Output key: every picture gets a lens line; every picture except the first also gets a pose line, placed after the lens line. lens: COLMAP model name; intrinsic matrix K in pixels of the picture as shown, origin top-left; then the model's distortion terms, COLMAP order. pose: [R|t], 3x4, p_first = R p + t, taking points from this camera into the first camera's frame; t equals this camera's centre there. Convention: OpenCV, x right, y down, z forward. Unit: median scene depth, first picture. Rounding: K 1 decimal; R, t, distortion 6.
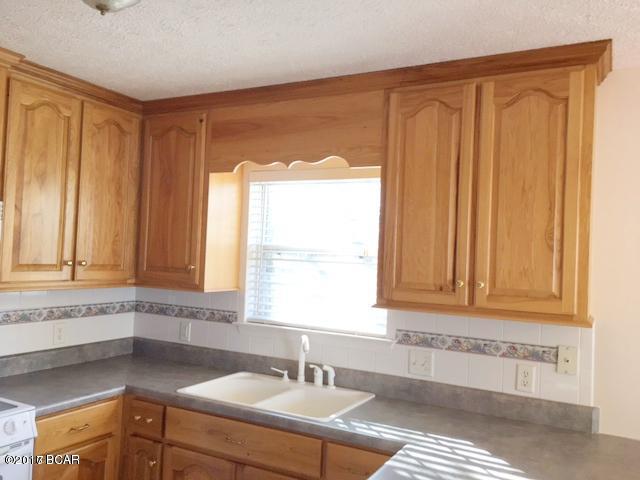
lens RADIAL K [[544.4, 0, 300.2], [0, 544.4, 238.7], [0, 0, 1]] dist [0.059328, -0.028026]
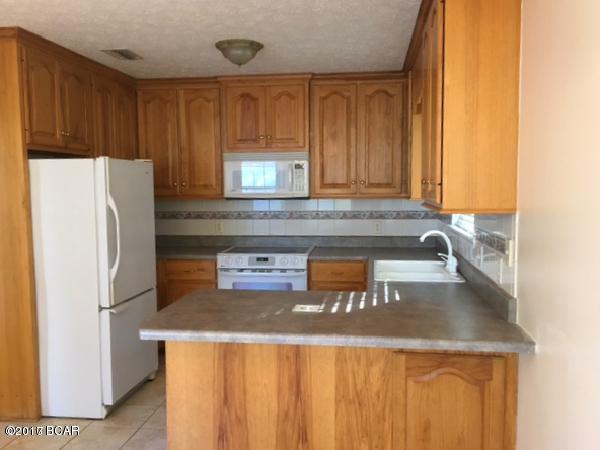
lens RADIAL K [[510.4, 0, 297.8], [0, 510.4, 224.6], [0, 0, 1]] dist [0.059328, -0.028026]
pose [[0.375690, 0.032449, -0.926177, 0.941292], [0.042108, 0.997757, 0.052038, 0.079227], [0.925788, -0.058549, 0.373481, 0.228274]]
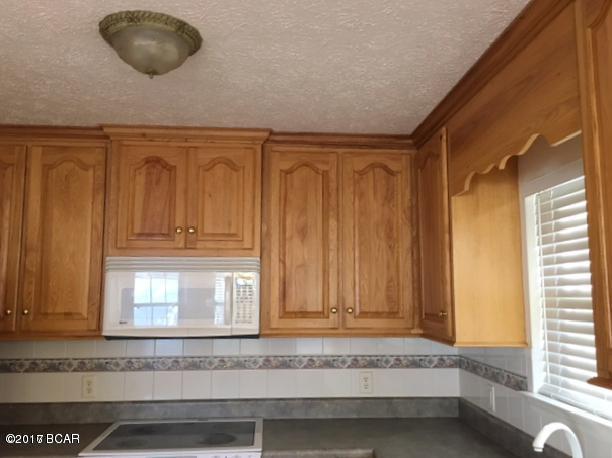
lens RADIAL K [[520.6, 0, 308.4], [0, 520.6, 233.8], [0, 0, 1]] dist [0.059328, -0.028026]
pose [[0.565467, -0.138762, -0.813014, 0.336831], [0.040180, 0.989210, -0.140888, 0.035970], [0.823792, 0.047000, 0.564941, 0.388210]]
